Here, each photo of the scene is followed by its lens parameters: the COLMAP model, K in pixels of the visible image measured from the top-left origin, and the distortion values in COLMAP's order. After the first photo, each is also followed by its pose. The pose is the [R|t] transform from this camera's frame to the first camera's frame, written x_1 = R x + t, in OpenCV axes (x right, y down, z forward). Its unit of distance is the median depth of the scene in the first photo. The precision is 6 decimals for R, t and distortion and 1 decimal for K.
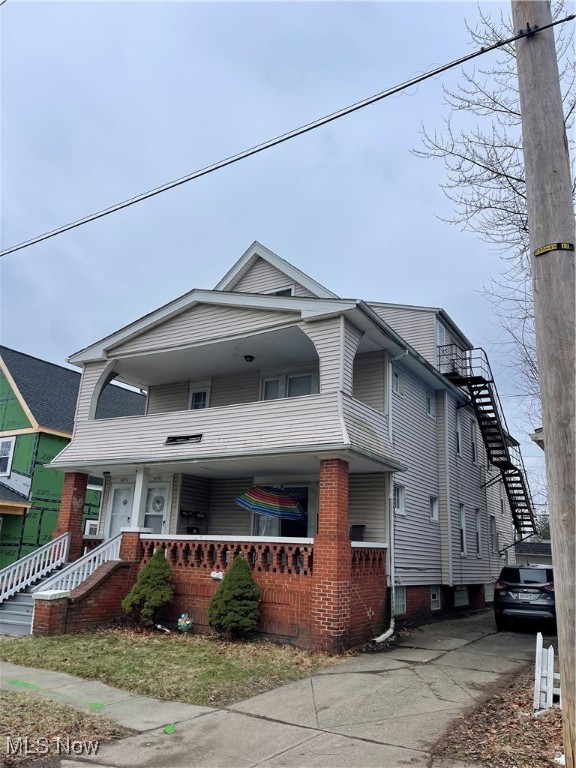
lens RADIAL K [[593.6, 0, 277.6], [0, 593.6, 386.5], [0, 0, 1]] dist [0.036512, -0.005677]
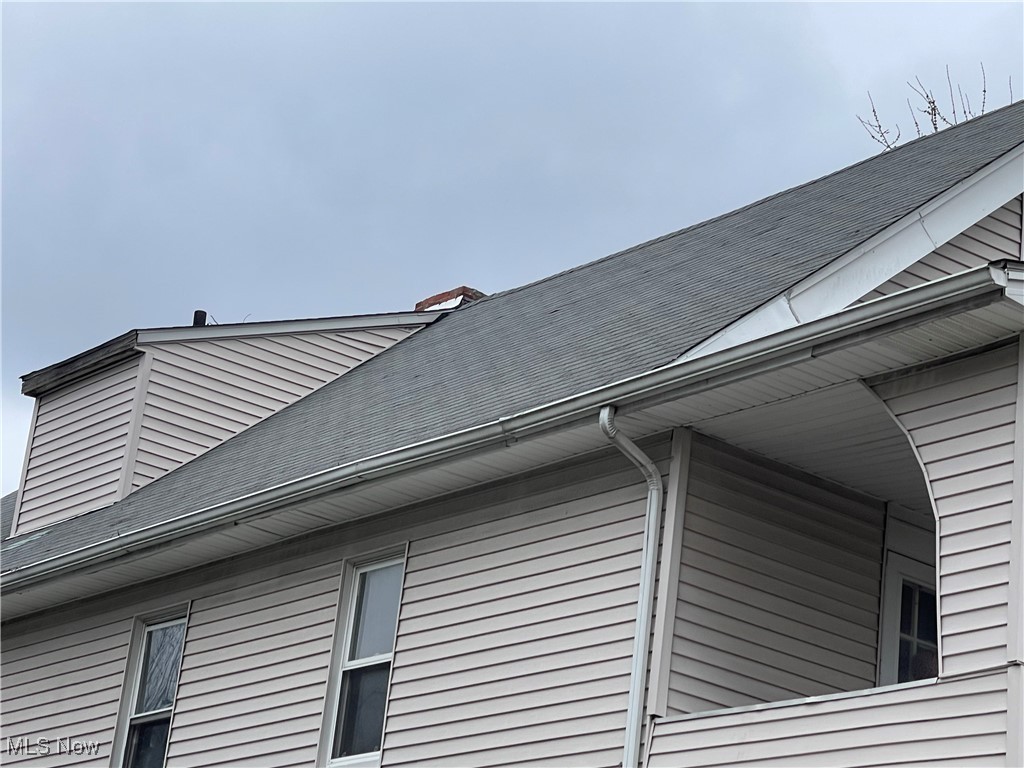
lens RADIAL K [[2649.0, 0, 512.0], [0, 2649.0, 384.0], [0, 0, 1]] dist [0.166211, 0.320020]
pose [[0.353963, 0.314535, 0.880783, -1.388943], [-0.357549, 0.915724, -0.183324, 0.224276], [-0.864216, -0.250033, 0.436594, 1.025096]]
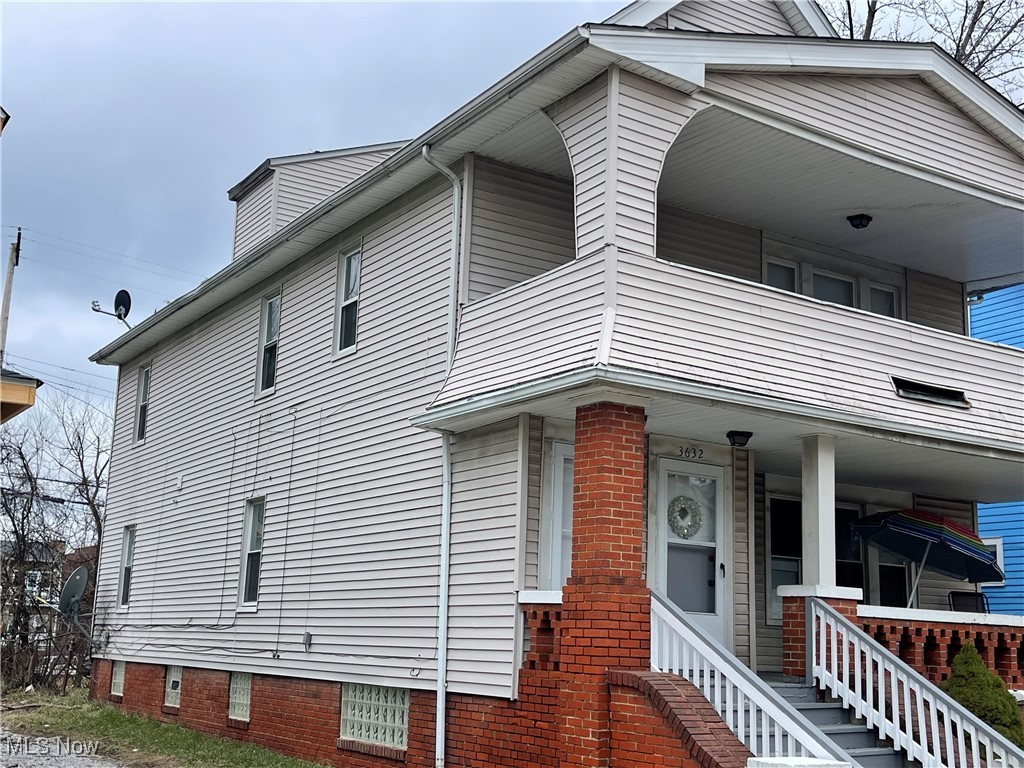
lens RADIAL K [[1235.2, 0, 512.0], [0, 1235.2, 384.0], [0, 0, 1]] dist [0.064335, -0.017683]
pose [[0.434271, 0.148674, 0.888428, -1.177050], [-0.266684, 0.963290, -0.030845, 0.205857], [-0.860400, -0.223534, 0.457978, 0.911768]]
